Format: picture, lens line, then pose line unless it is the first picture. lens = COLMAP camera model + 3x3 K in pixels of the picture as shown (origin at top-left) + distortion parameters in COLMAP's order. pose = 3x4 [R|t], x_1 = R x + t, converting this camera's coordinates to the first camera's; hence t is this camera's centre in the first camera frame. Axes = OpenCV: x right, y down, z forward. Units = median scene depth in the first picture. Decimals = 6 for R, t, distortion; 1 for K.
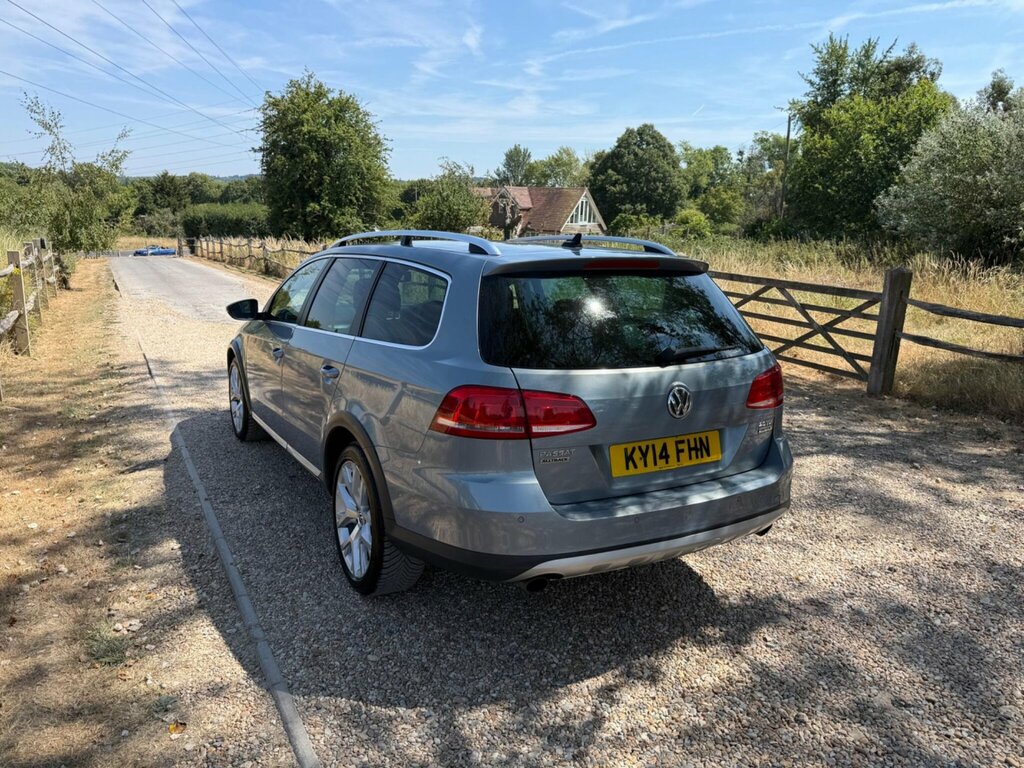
lens RADIAL K [[728.5, 0, 512.0], [0, 728.5, 384.0], [0, 0, 1]] dist [0.008506, -0.011106]
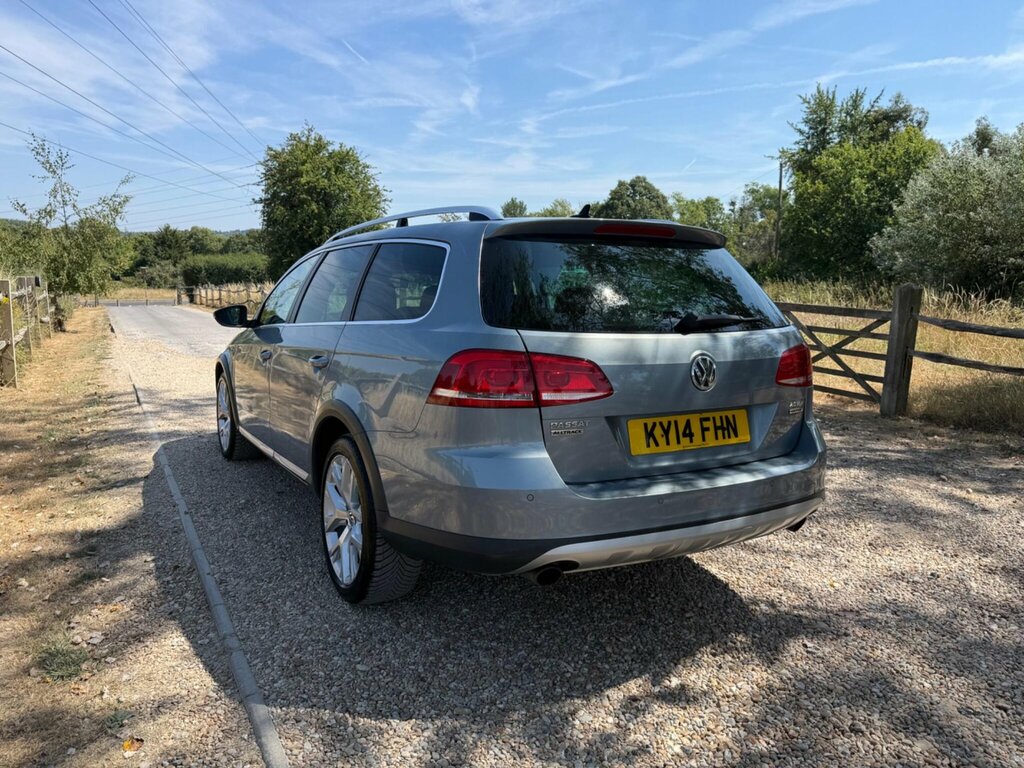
lens RADIAL K [[728.5, 0, 512.0], [0, 728.5, 384.0], [0, 0, 1]] dist [0.008506, -0.011106]
pose [[0.999961, -0.008361, 0.002783, -0.006313], [0.008528, 0.997743, -0.066607, 0.059747], [-0.002220, 0.066628, 0.997775, 0.063011]]
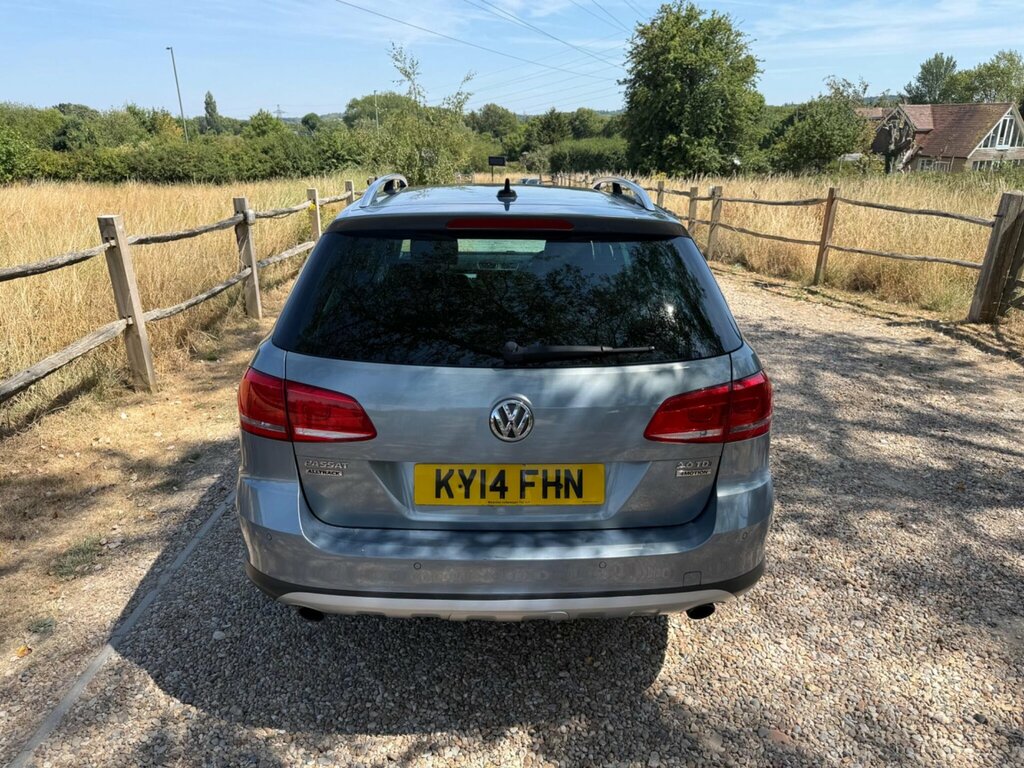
lens RADIAL K [[728.5, 0, 512.0], [0, 728.5, 384.0], [0, 0, 1]] dist [0.008506, -0.011106]
pose [[0.882827, 0.118136, -0.454599, 0.342057], [-0.077656, 0.991245, 0.106786, -0.054107], [0.463234, -0.058971, 0.884272, 0.222707]]
